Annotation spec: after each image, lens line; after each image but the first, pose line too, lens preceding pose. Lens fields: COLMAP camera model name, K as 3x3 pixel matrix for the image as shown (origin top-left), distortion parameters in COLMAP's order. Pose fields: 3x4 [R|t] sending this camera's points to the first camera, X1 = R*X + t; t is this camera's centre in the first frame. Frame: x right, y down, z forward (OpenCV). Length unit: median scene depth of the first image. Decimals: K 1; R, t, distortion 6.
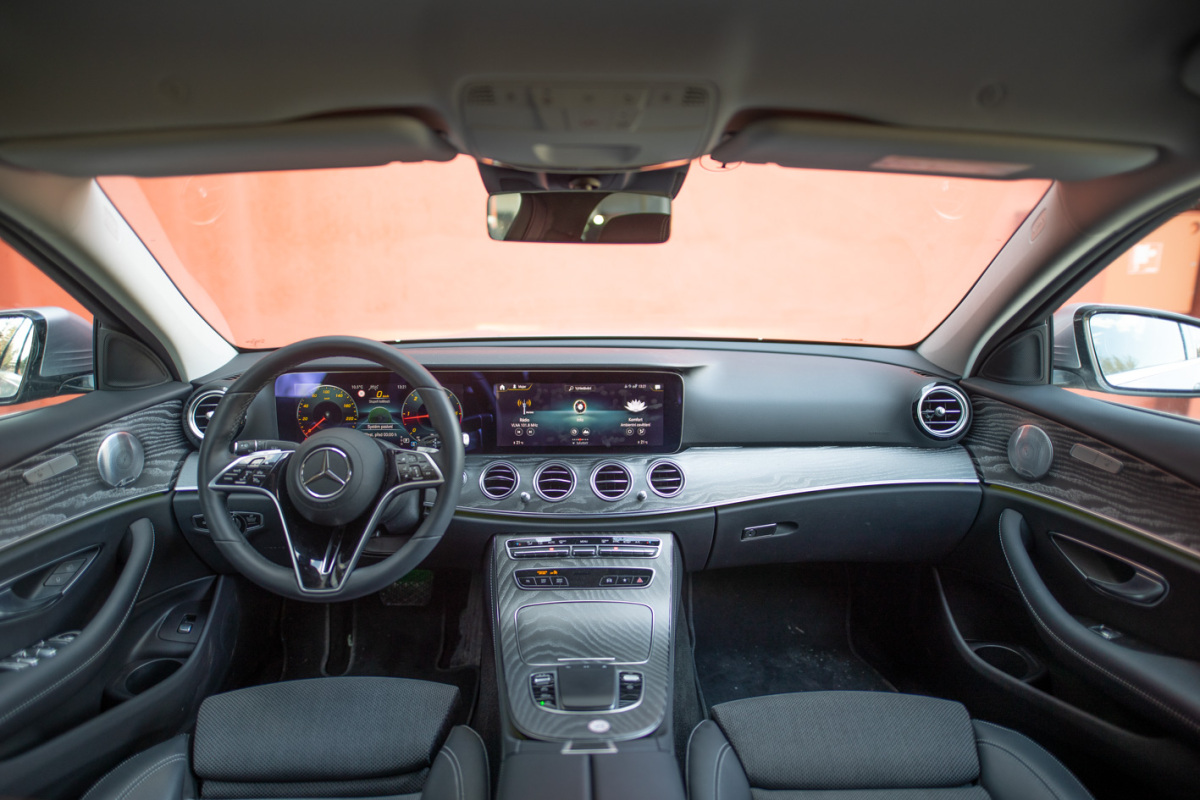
lens RADIAL K [[685.7, 0, 596.6], [0, 685.7, 398.9], [0, 0, 1]] dist [-0.027300, 0.004250]
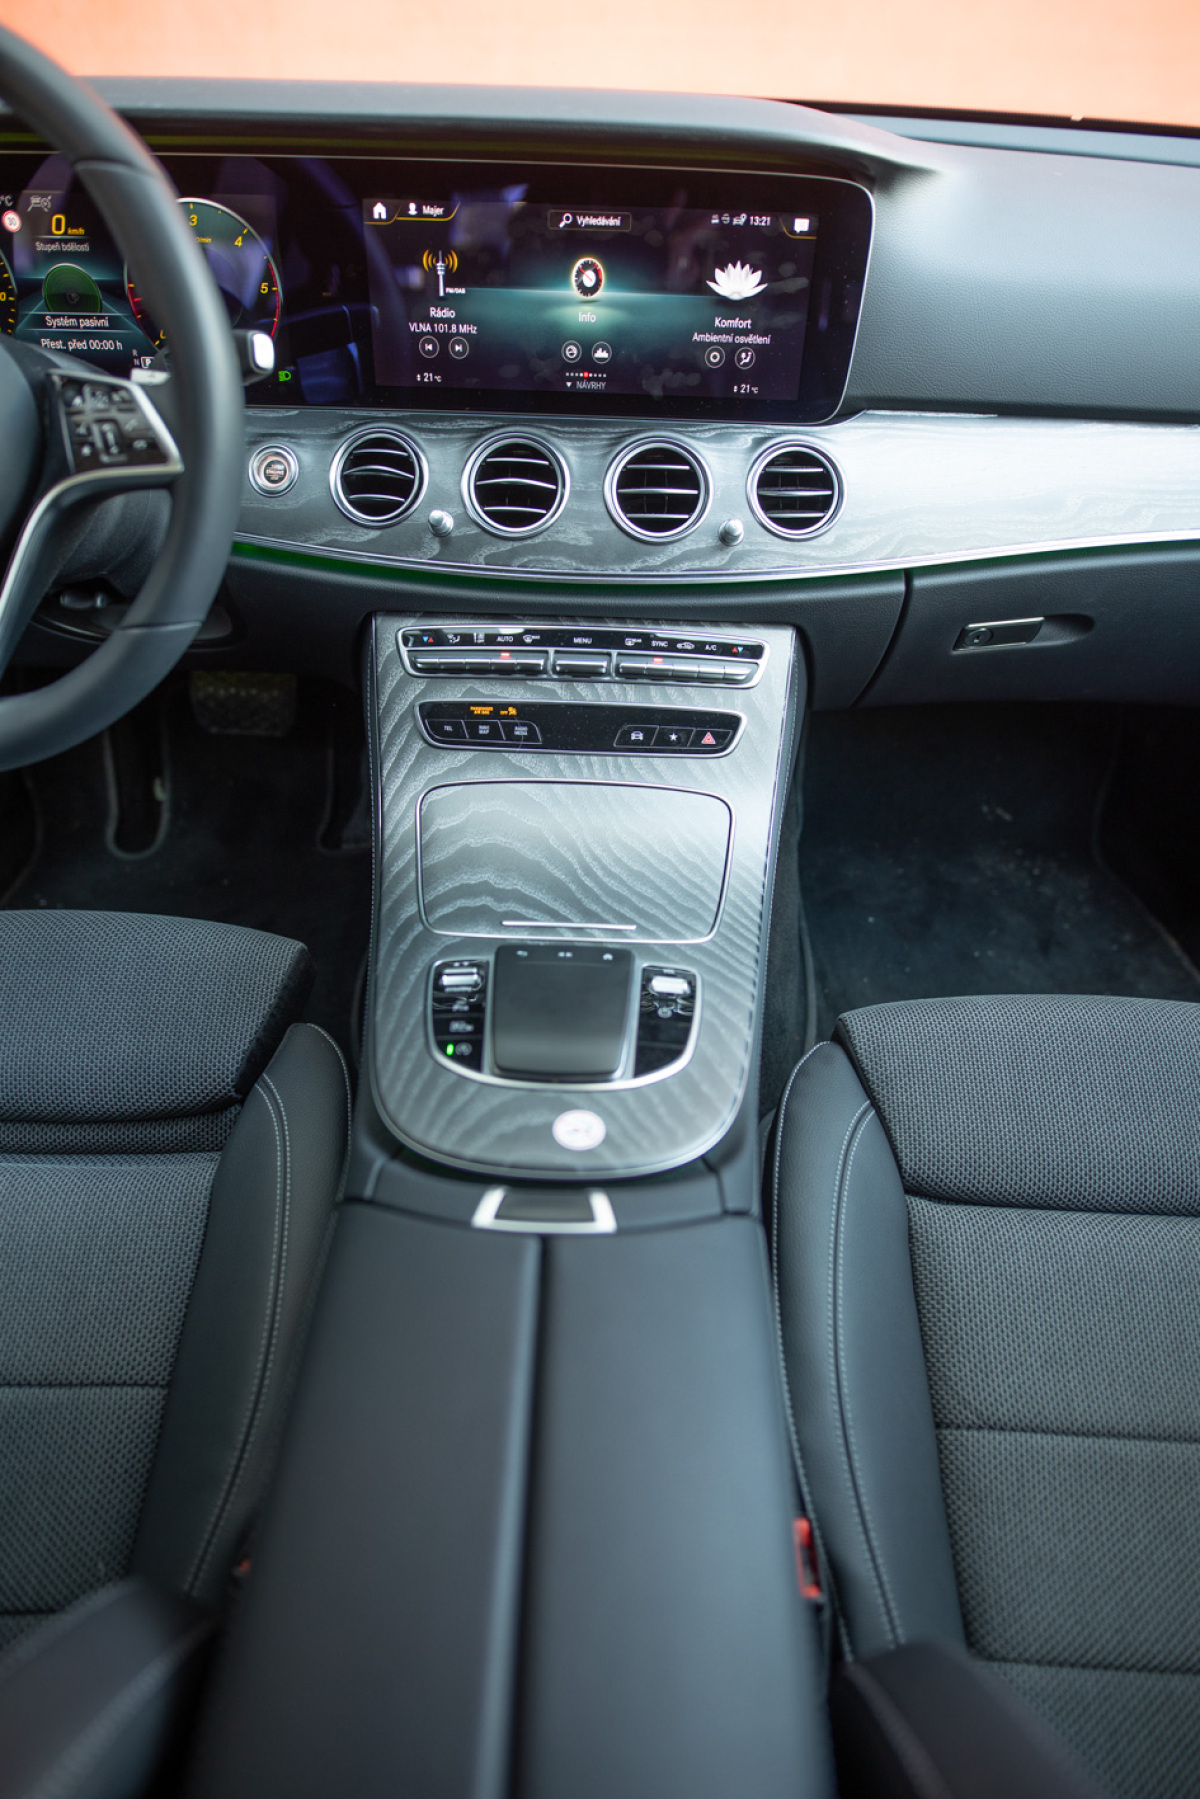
lens RADIAL K [[1027.9, 0, 591.3], [0, 1027.9, 898.6], [0, 0, 1]] dist [-0.027300, 0.004250]
pose [[0.997879, 0.056152, -0.032927, 0.015930], [-0.033922, 0.880305, 0.473194, 0.049017], [0.055557, -0.471074, 0.880342, 0.364487]]
